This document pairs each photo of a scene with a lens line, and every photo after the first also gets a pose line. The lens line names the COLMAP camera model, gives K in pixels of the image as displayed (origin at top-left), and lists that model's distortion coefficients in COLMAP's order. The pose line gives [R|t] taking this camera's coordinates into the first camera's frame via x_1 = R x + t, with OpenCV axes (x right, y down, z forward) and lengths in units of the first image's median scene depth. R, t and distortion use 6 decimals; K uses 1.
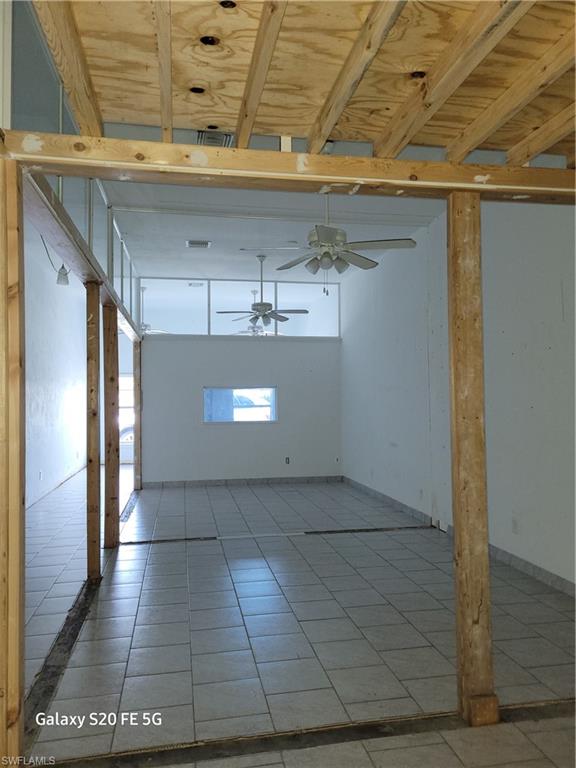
lens RADIAL K [[579.3, 0, 288.0], [0, 579.3, 384.0], [0, 0, 1]] dist [0.039334, -0.015059]
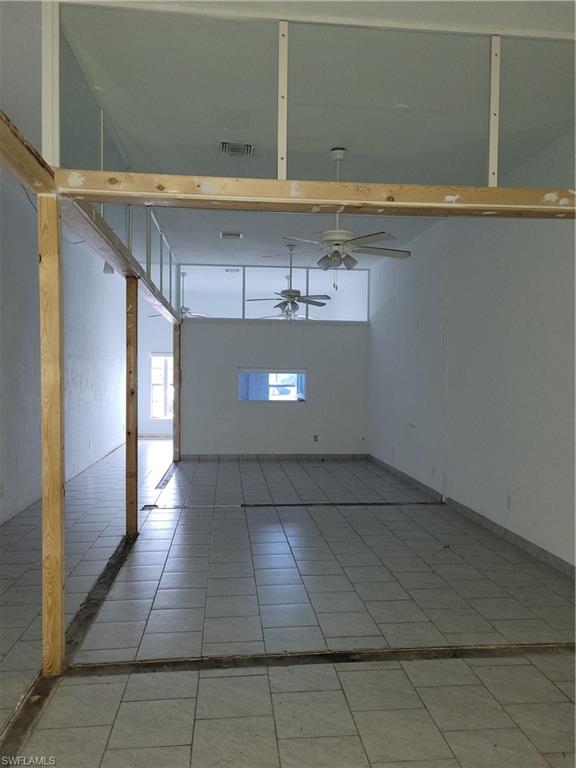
lens RADIAL K [[590.7, 0, 287.1], [0, 590.7, 385.3], [0, 0, 1]] dist [0.048714, -0.004738]
pose [[0.995994, 0.018909, -0.087396, 0.075501], [-0.015309, 0.999014, 0.041670, -0.016771], [0.088098, -0.040165, 0.995302, -0.140813]]
